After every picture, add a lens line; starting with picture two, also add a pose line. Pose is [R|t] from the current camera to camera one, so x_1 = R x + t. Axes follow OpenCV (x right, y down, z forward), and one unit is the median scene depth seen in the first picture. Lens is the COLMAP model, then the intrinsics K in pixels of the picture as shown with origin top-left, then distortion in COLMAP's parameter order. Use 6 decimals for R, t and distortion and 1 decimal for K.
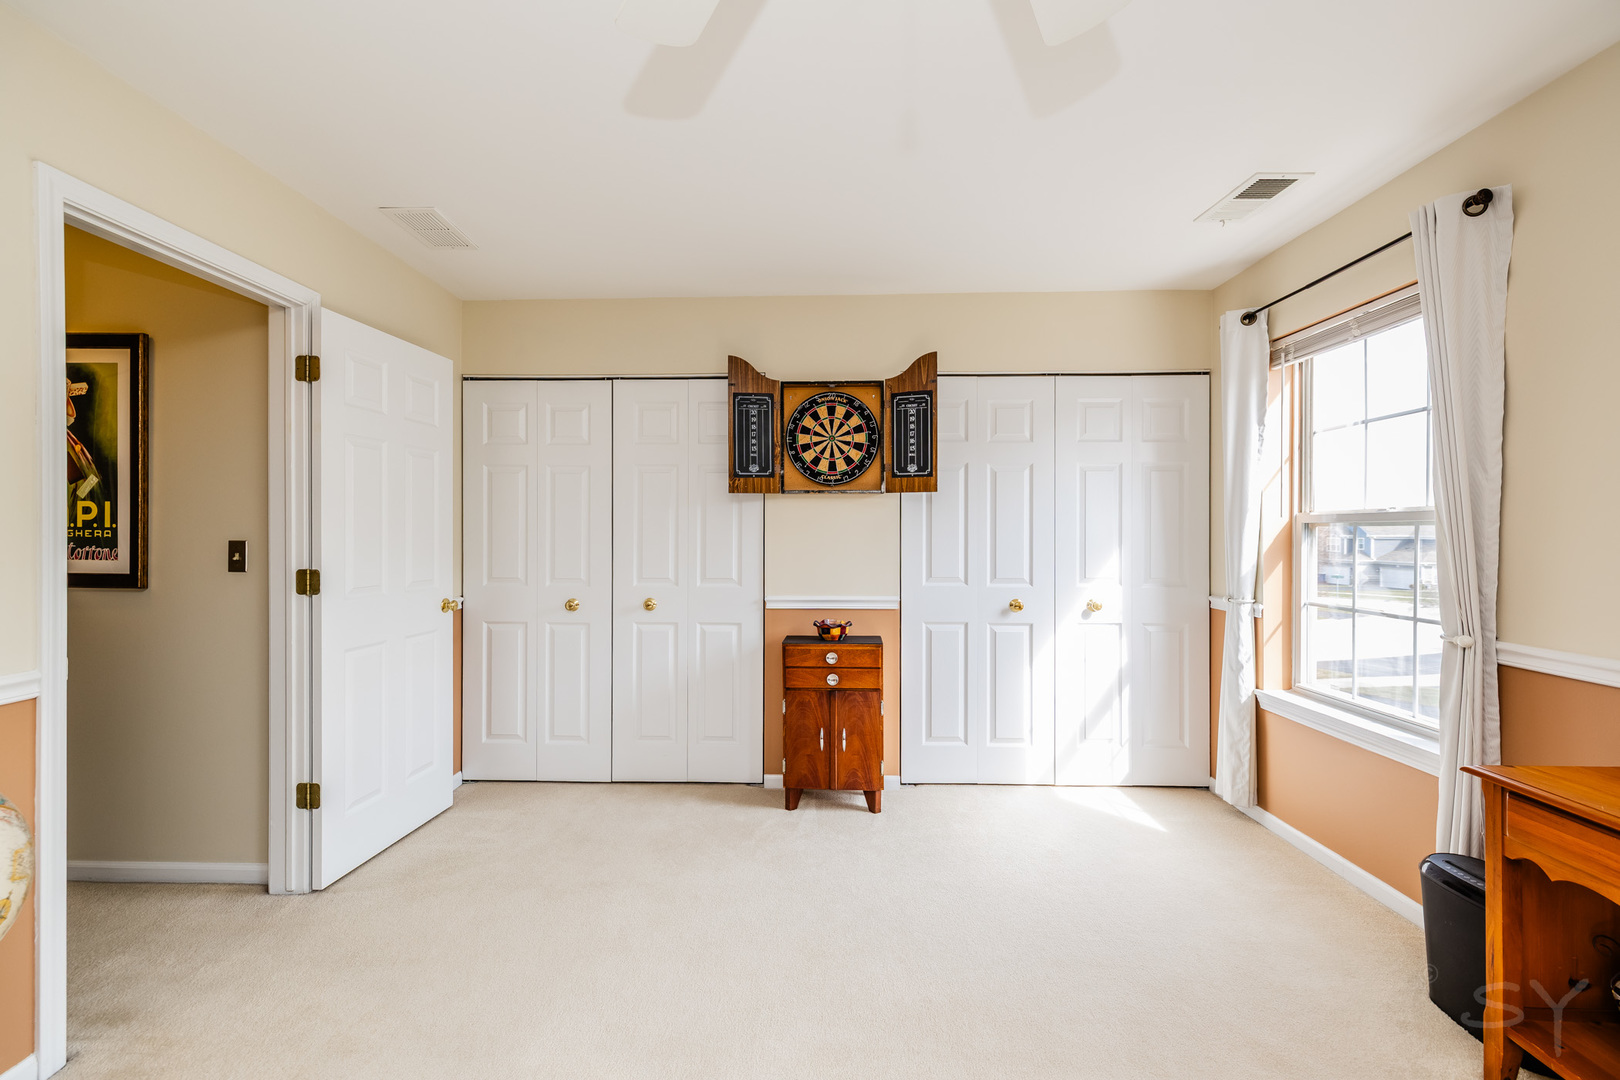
lens RADIAL K [[691.3, 0, 806.6], [0, 691.3, 520.3], [0, 0, 1]] dist [0.002049, 0.000169]
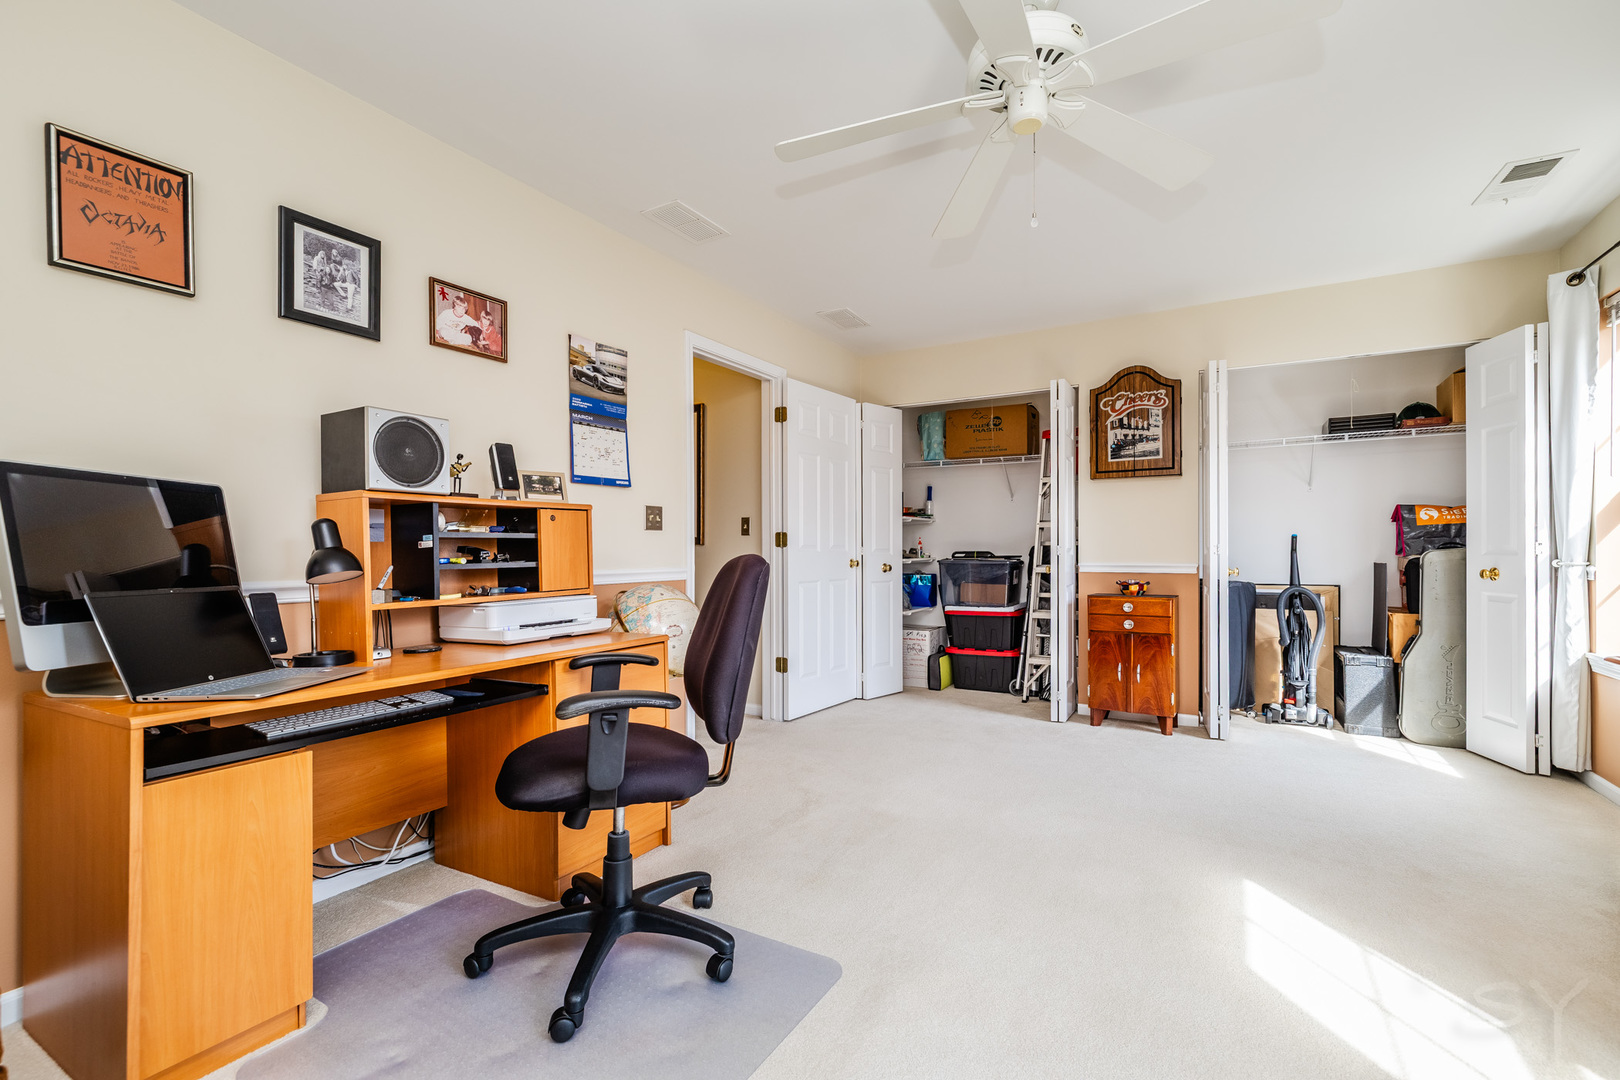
lens RADIAL K [[705.2, 0, 804.5], [0, 705.2, 543.4], [0, 0, 1]] dist [-0.002993, -0.000540]
pose [[0.862817, 0.001793, -0.505514, 0.191041], [0.003045, 0.999957, 0.008743, 0.076238], [0.505508, -0.009083, 0.862774, -0.432187]]
